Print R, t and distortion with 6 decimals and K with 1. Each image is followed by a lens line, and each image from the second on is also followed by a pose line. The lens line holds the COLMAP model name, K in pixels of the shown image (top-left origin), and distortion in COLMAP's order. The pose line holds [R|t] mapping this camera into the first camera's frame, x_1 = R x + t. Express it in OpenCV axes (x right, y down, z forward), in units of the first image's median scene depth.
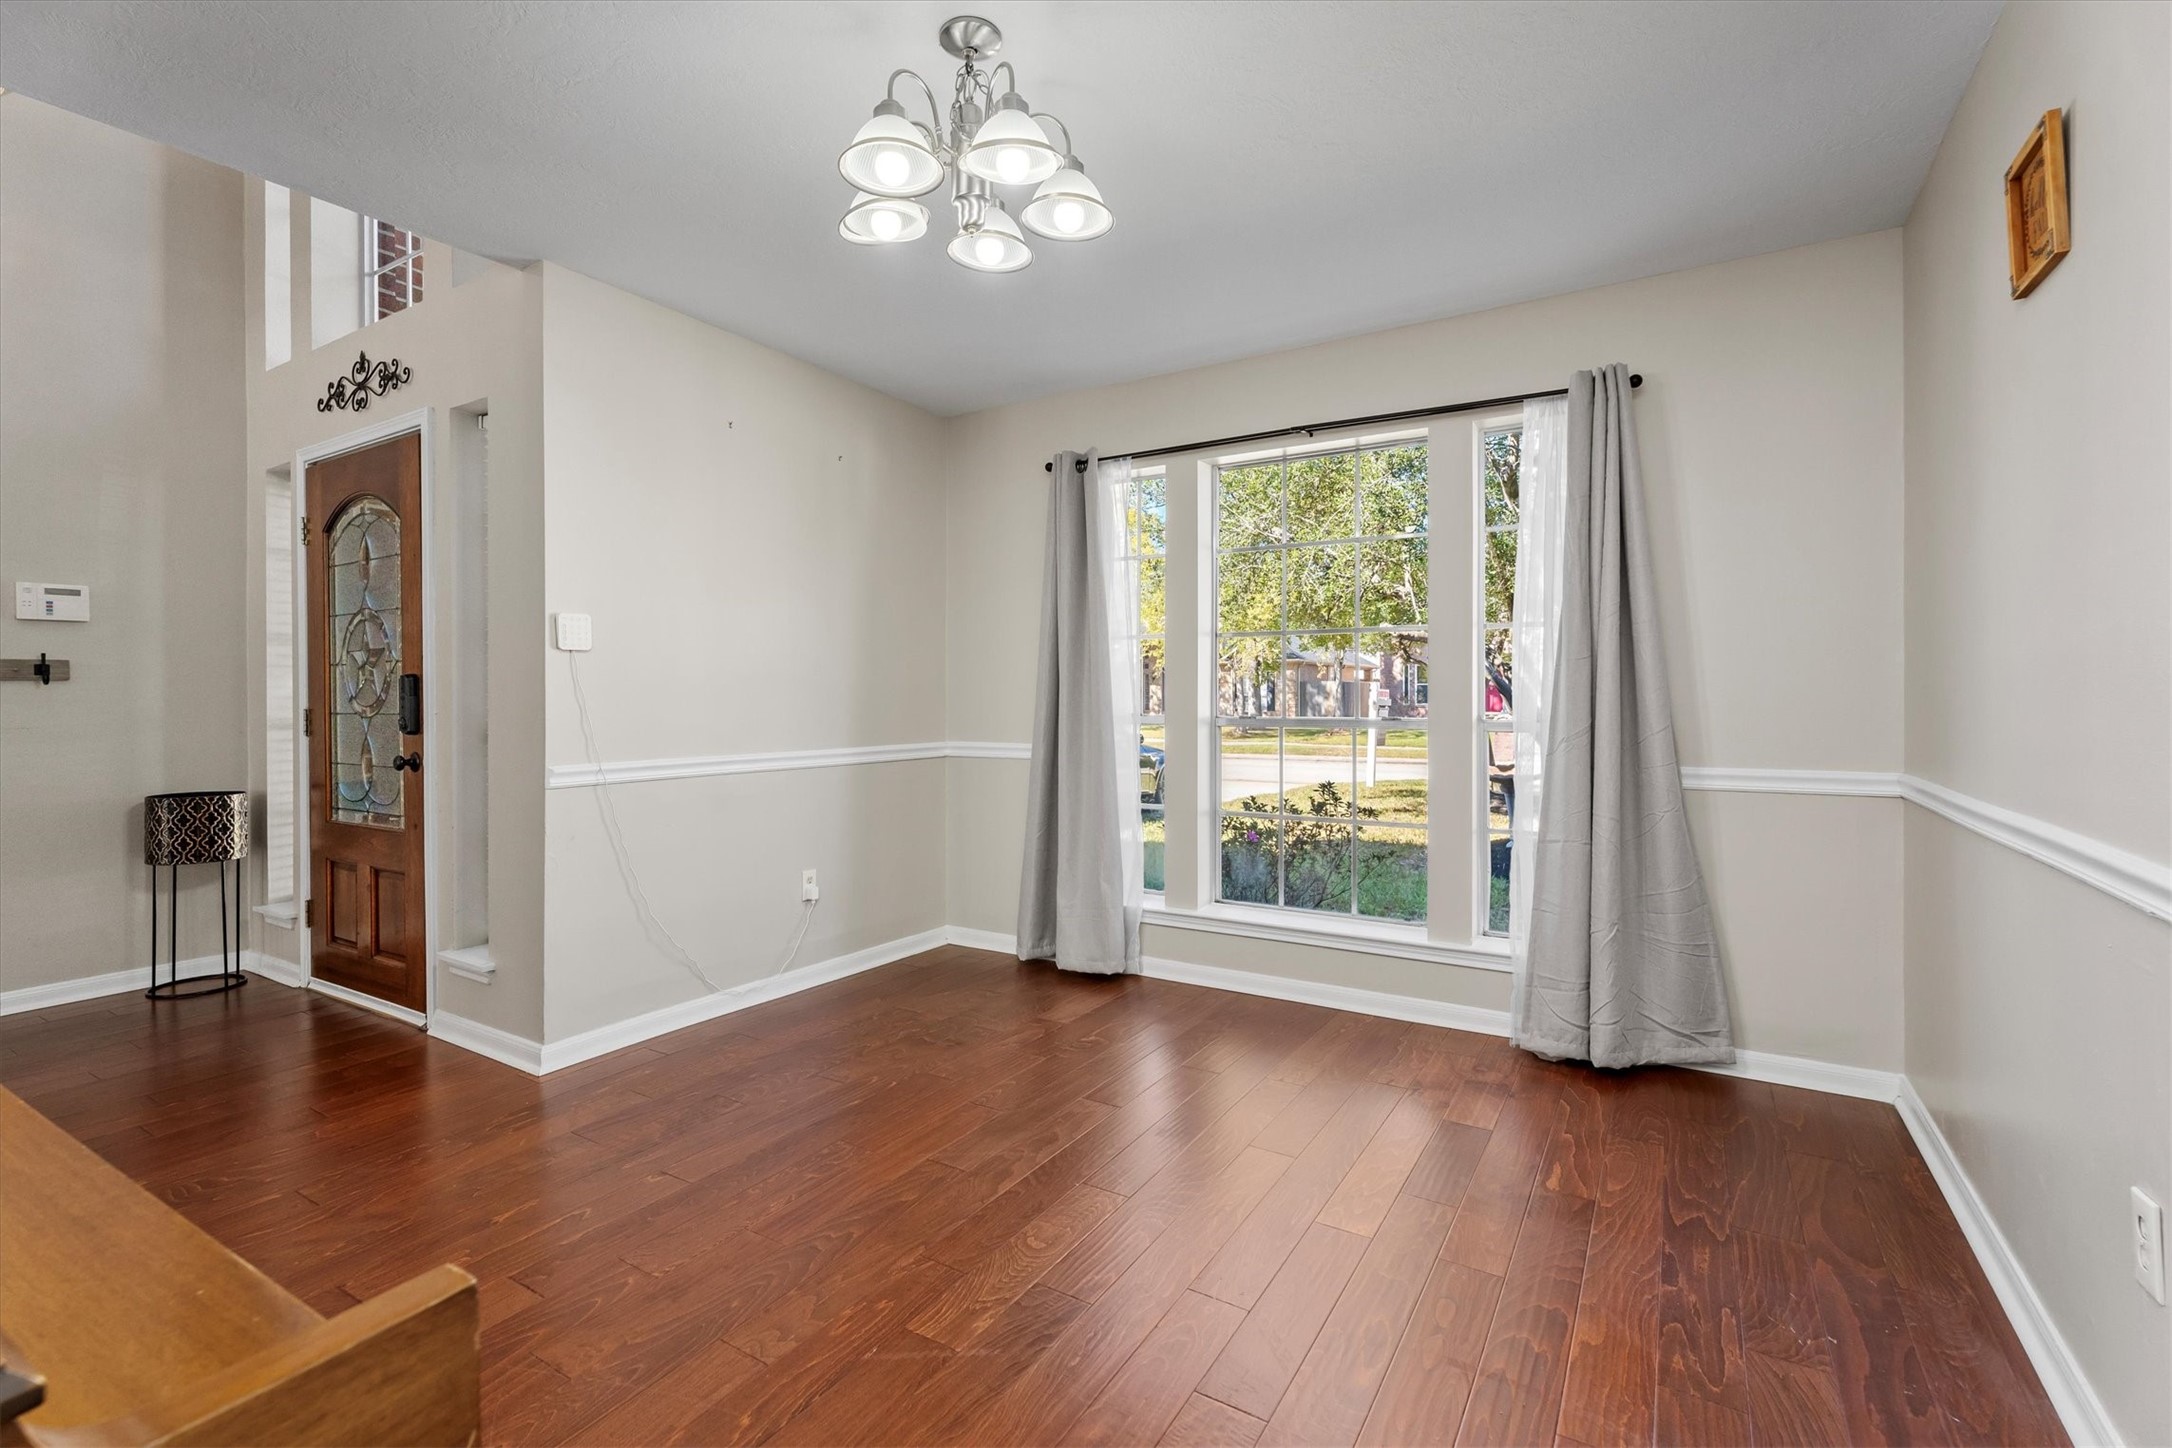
lens RADIAL K [[969.8, 0, 1086.0], [0, 969.8, 710.2], [0, 0, 1]] dist [-0.000262, 0.000356]
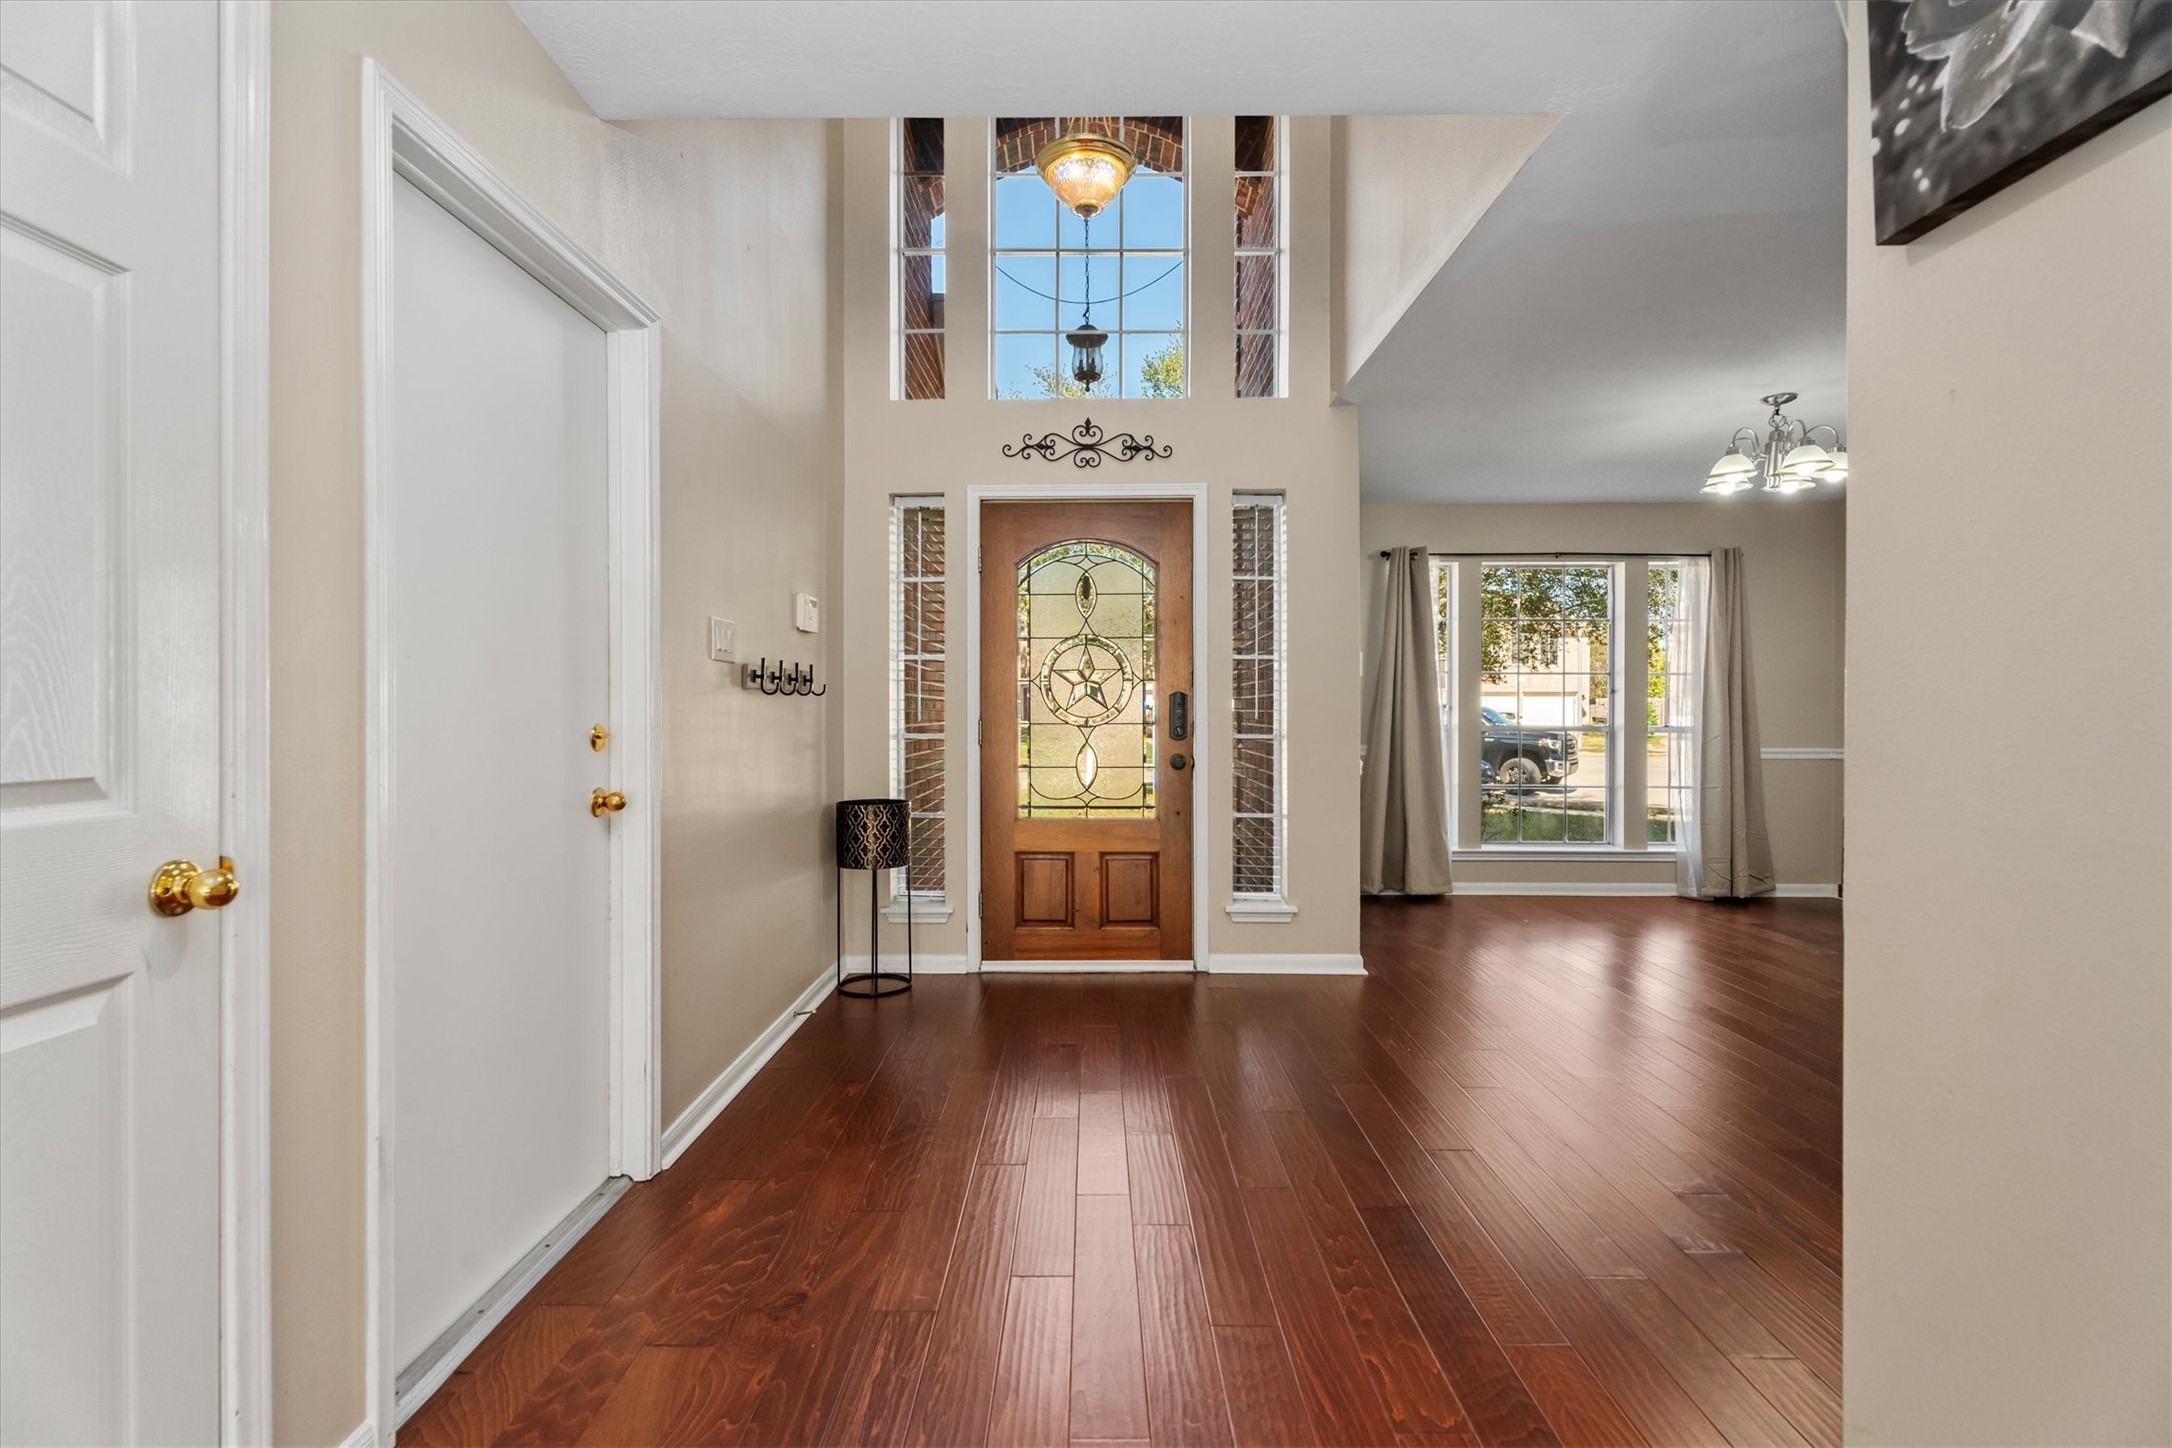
lens RADIAL K [[969.8, 0, 1086.0], [0, 969.8, 721.9], [0, 0, 1]] dist [-0.000262, 0.000356]
pose [[0.856894, -0.001758, 0.515490, -1.457848], [0.000622, 0.999997, 0.002378, -0.001605], [-0.515493, -0.001717, 0.856892, -0.016881]]
